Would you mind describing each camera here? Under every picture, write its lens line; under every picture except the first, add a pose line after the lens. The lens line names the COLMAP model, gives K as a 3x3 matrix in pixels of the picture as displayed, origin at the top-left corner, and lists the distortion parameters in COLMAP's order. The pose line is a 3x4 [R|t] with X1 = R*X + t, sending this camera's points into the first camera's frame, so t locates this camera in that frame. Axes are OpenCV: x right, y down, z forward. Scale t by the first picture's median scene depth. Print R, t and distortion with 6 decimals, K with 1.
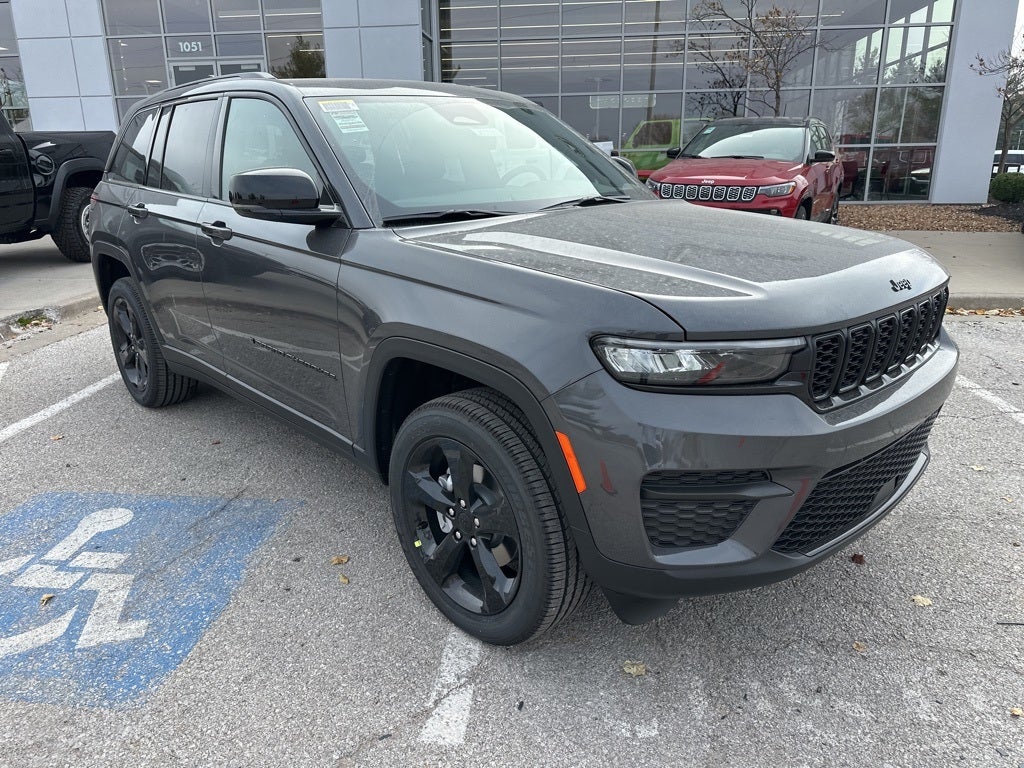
lens RADIAL K [[721.0, 0, 509.7], [0, 721.0, 389.0], [0, 0, 1]] dist [0.033172, -0.038291]
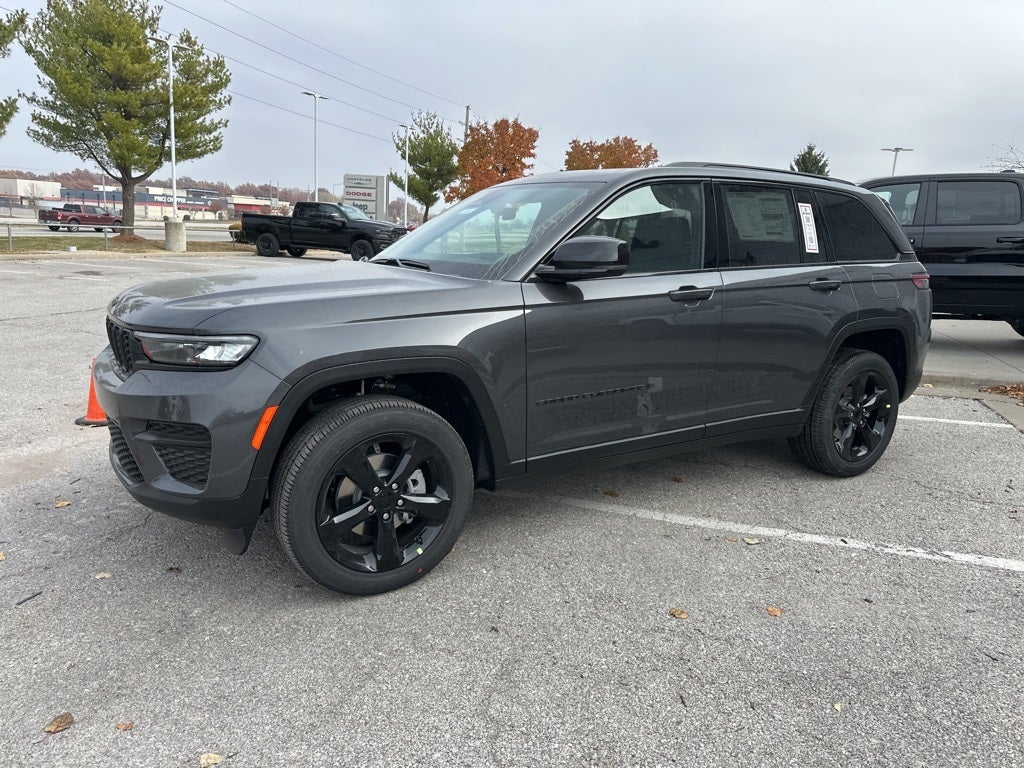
lens RADIAL K [[721.0, 0, 510.3], [0, 721.0, 381.6], [0, 0, 1]] dist [0.033172, -0.038291]
pose [[-0.211737, 0.202105, -0.956201, 1.396771], [-0.331737, 0.905436, 0.264833, -0.503347], [0.919303, 0.373283, -0.124668, 1.524768]]
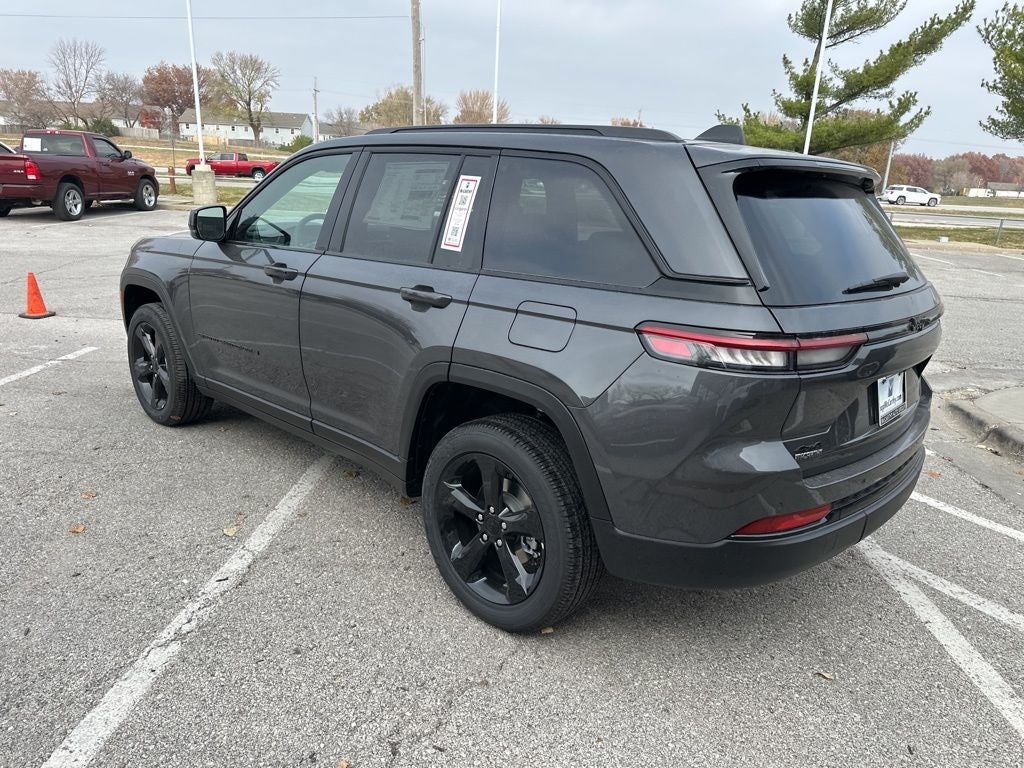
lens RADIAL K [[721.0, 0, 507.7], [0, 721.0, 389.5], [0, 0, 1]] dist [0.033172, -0.038291]
pose [[-0.998304, -0.019304, -0.054927, -0.282495], [-0.046952, 0.824794, 0.563481, -0.972845], [0.034426, 0.565104, -0.824301, 2.776923]]
